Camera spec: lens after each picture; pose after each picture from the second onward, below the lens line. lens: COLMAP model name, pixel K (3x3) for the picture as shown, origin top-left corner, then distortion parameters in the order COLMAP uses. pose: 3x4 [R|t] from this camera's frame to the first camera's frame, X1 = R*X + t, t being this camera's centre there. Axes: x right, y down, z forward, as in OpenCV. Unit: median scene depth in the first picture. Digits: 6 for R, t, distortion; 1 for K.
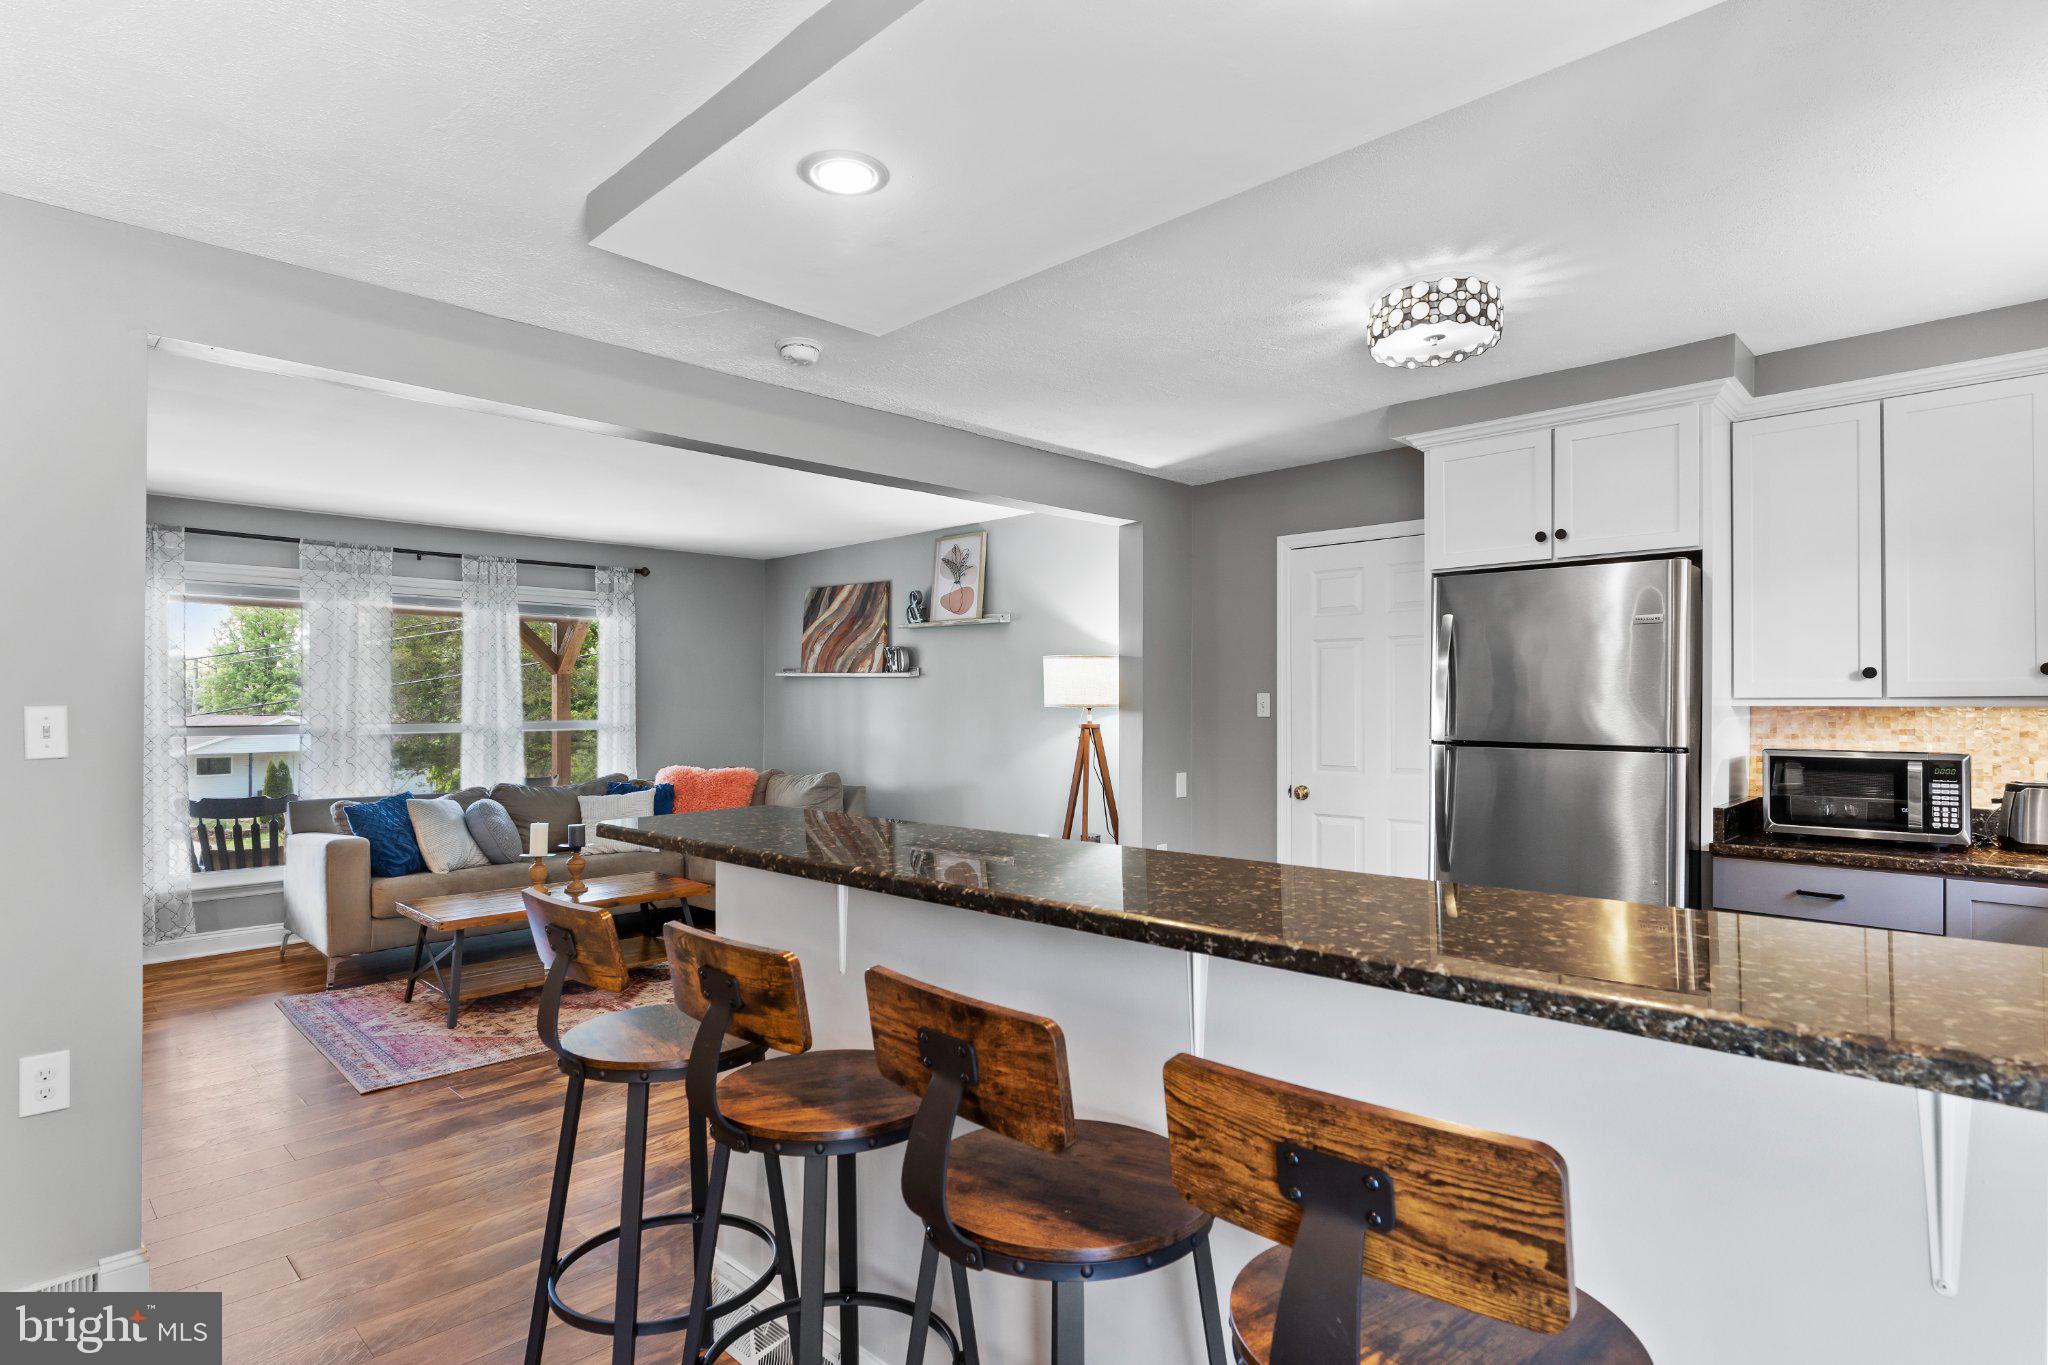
lens RADIAL K [[1048.8, 0, 1015.0], [0, 1048.8, 702.7], [0, 0, 1]] dist [-0.007296, 0.000687]
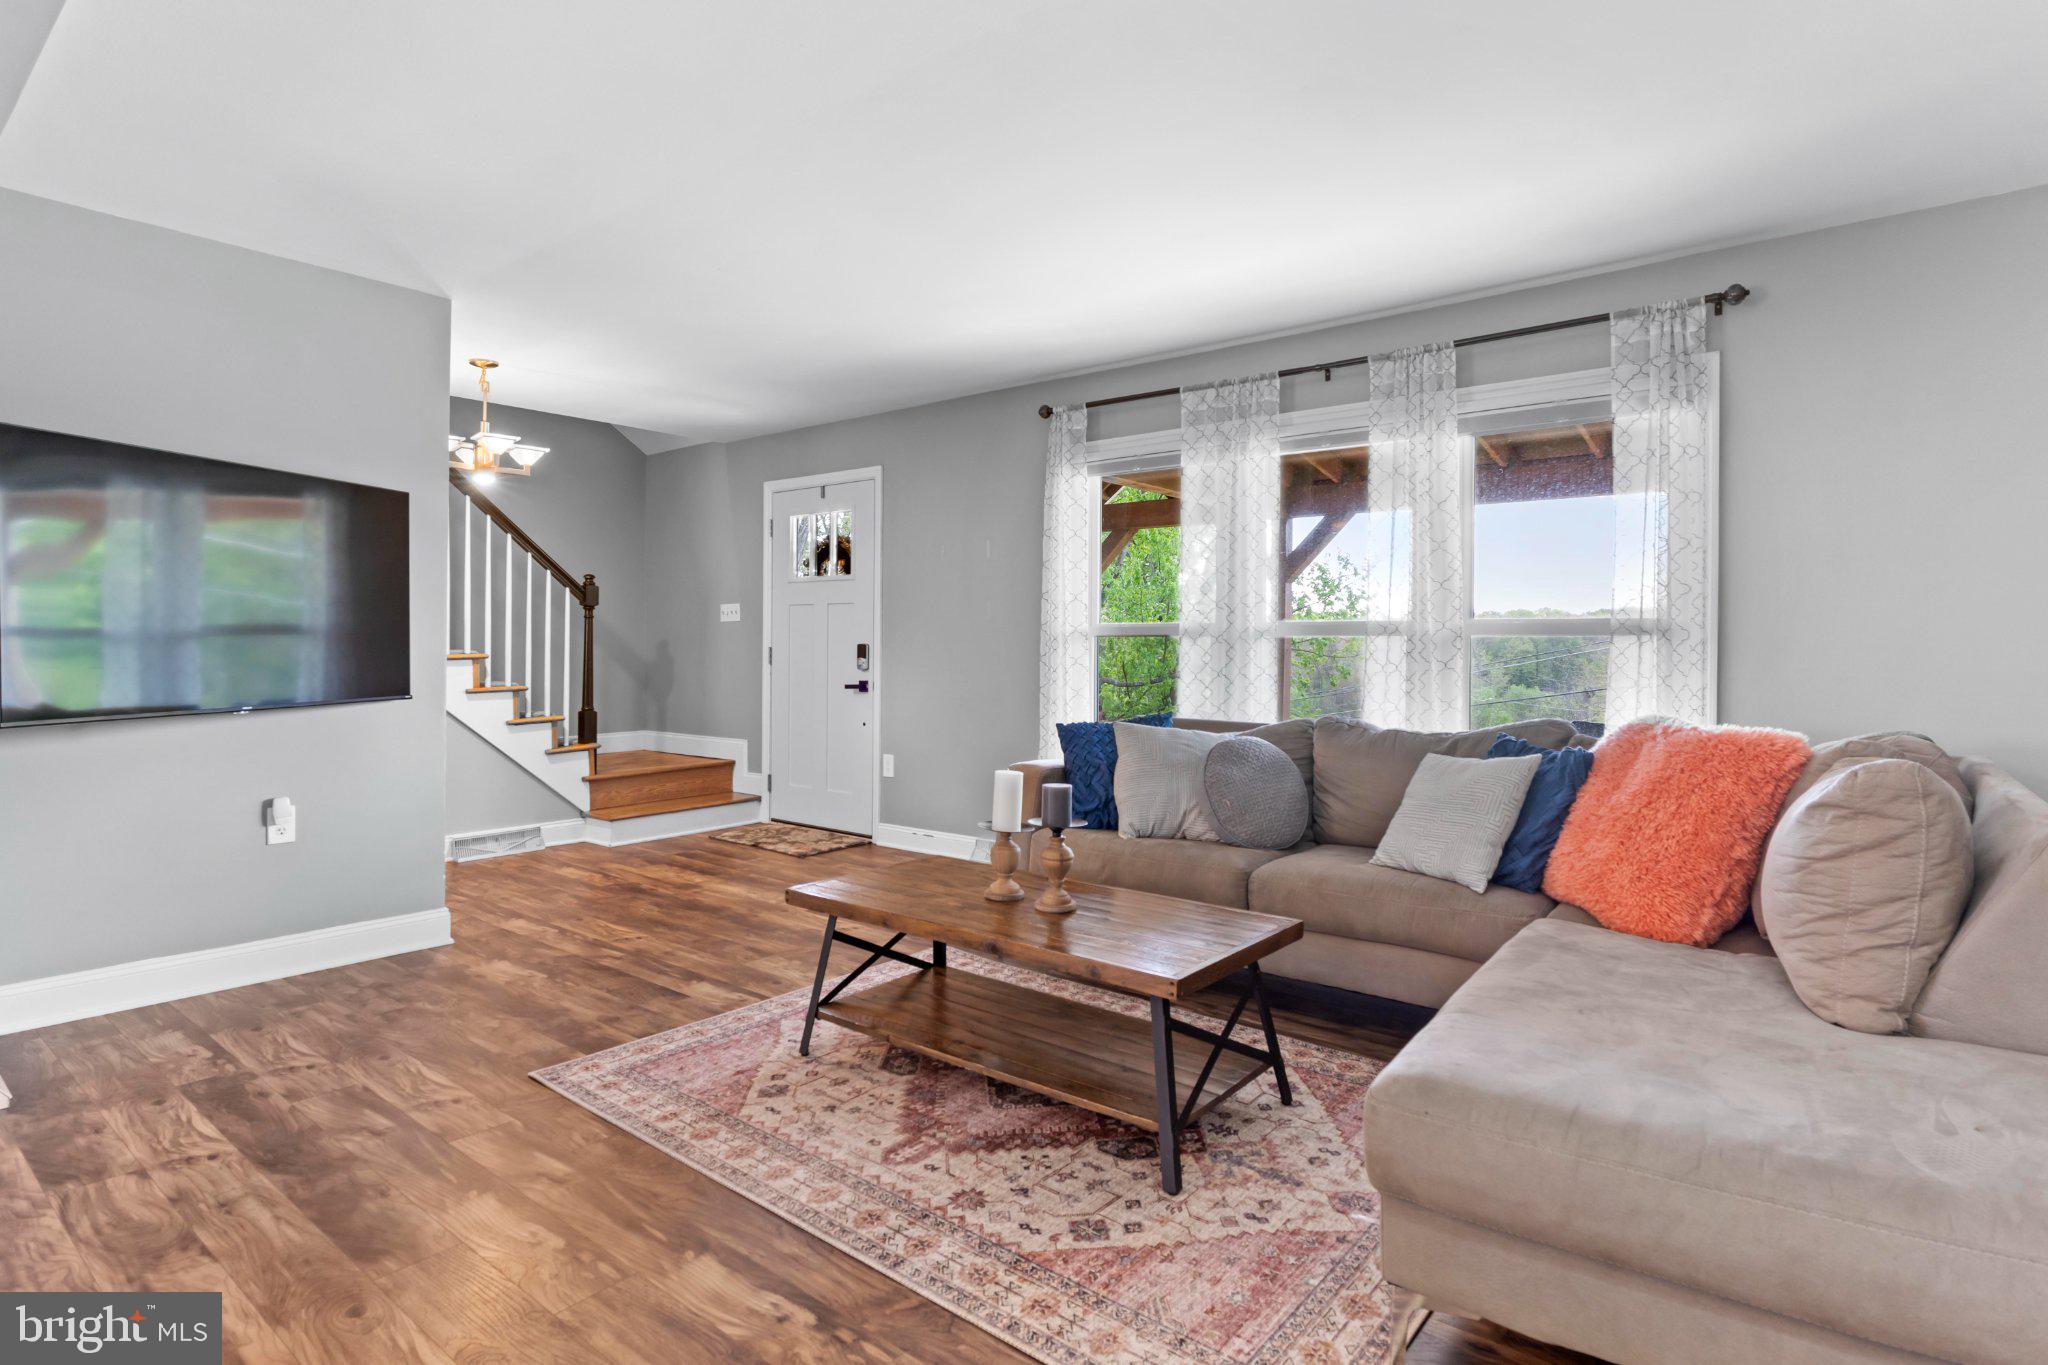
lens RADIAL K [[1055.3, 0, 1016.5], [0, 1055.3, 646.6], [0, 0, 1]] dist [-0.004586, 0.001211]
pose [[0.090283, 0.001567, -0.995915, 0.130760], [-0.006453, 0.999979, 0.000988, 0.050617], [0.995895, 0.006338, 0.090291, 1.035434]]
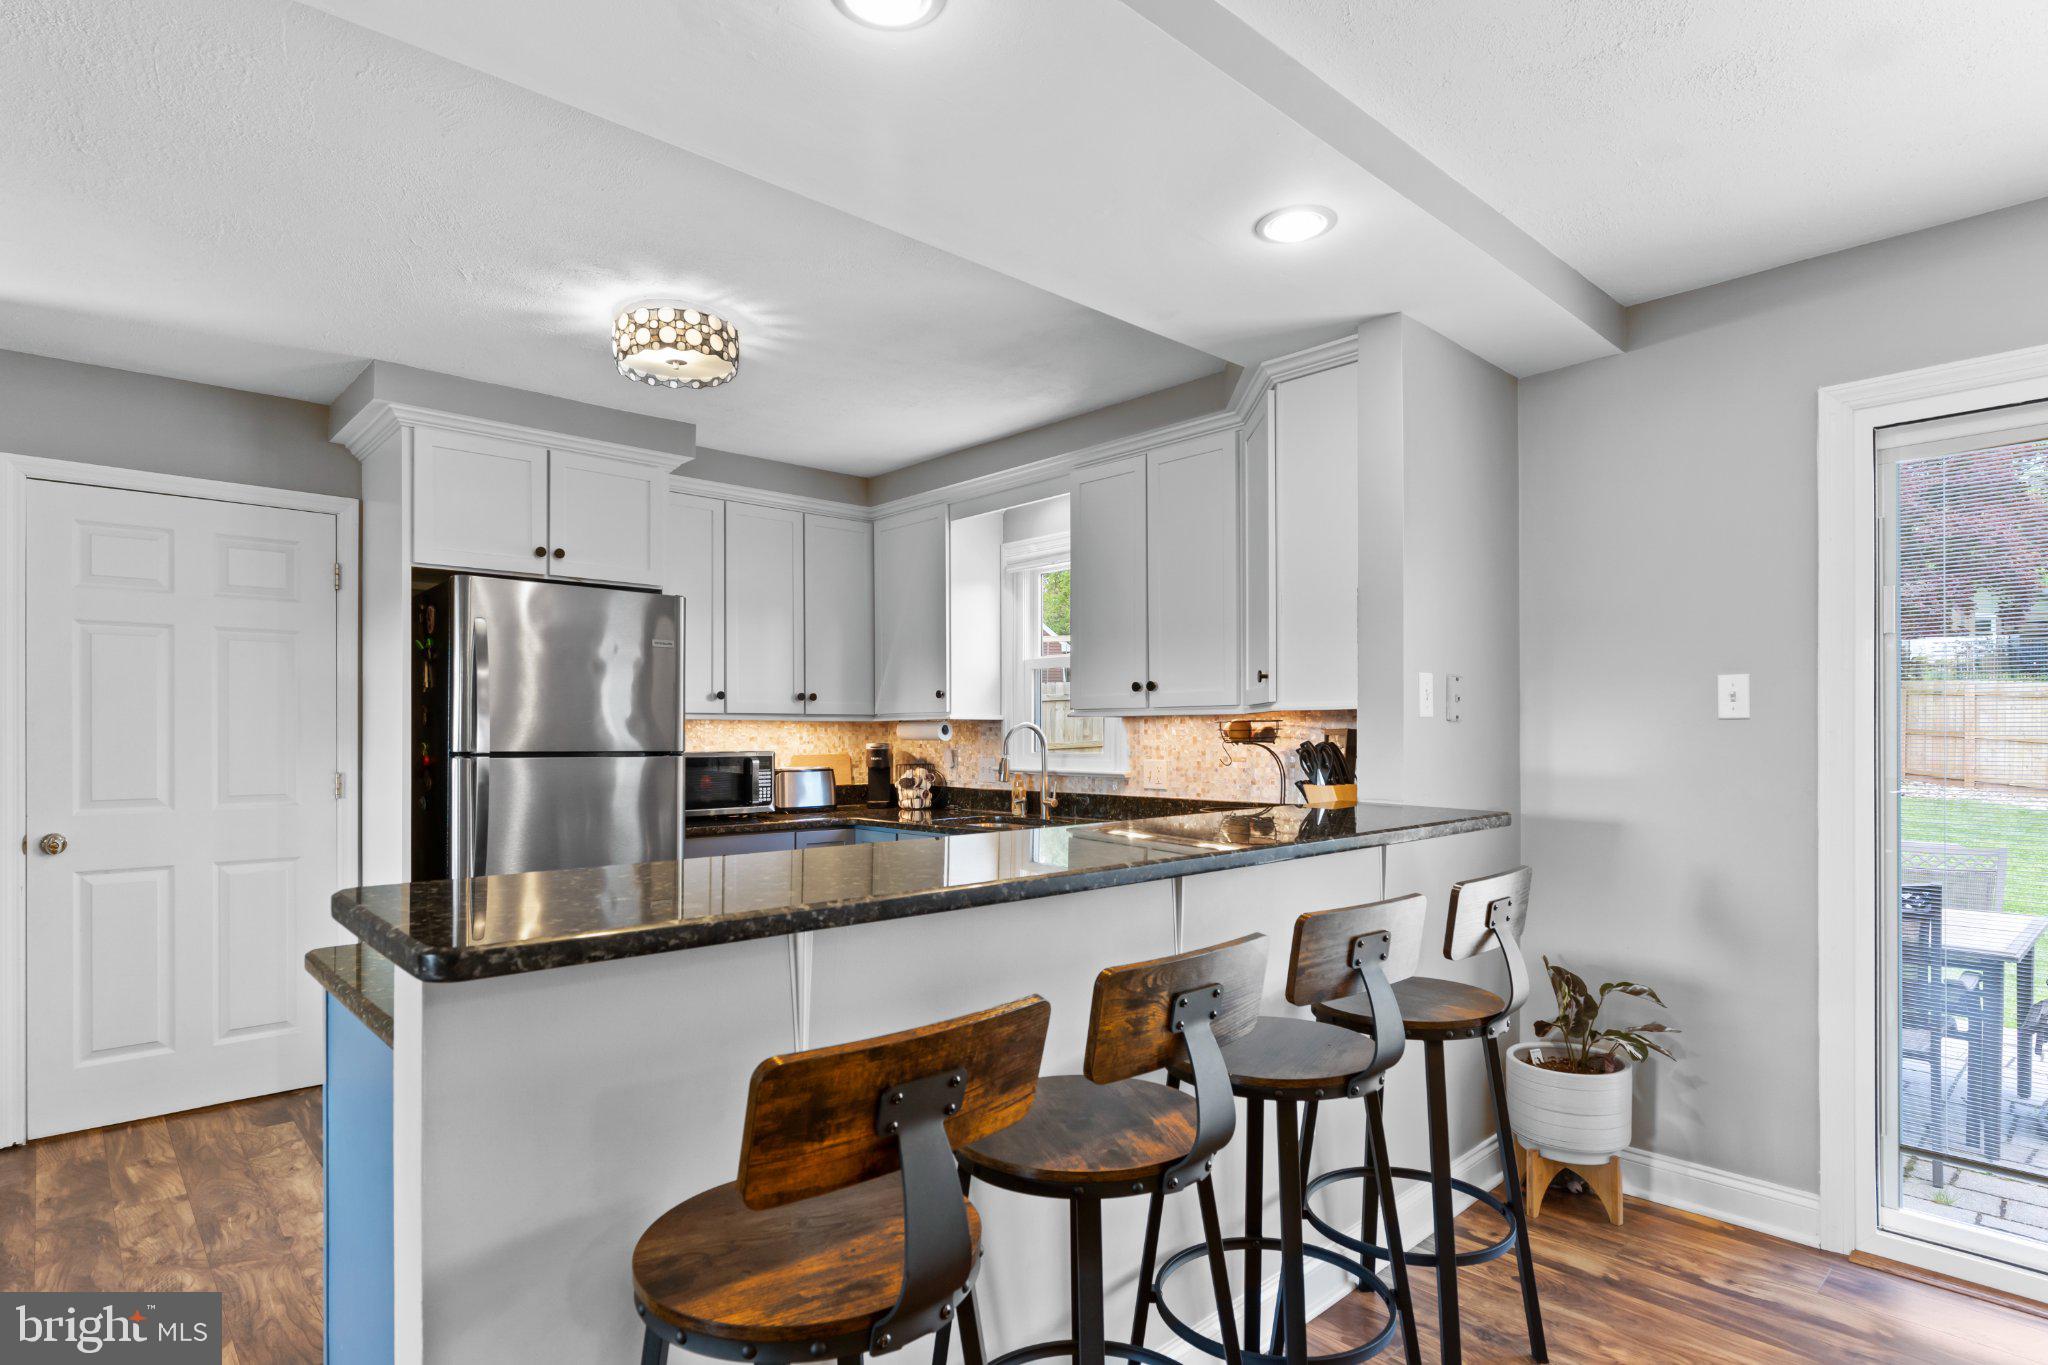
lens RADIAL K [[1061.9, 0, 1019.3], [0, 1061.9, 730.6], [0, 0, 1]] dist [-0.005525, 0.000248]
pose [[0.055508, 0.002288, 0.998456, -0.397839], [-0.002426, 0.999995, -0.002156, 0.013835], [-0.998455, -0.002303, 0.055513, 0.369782]]
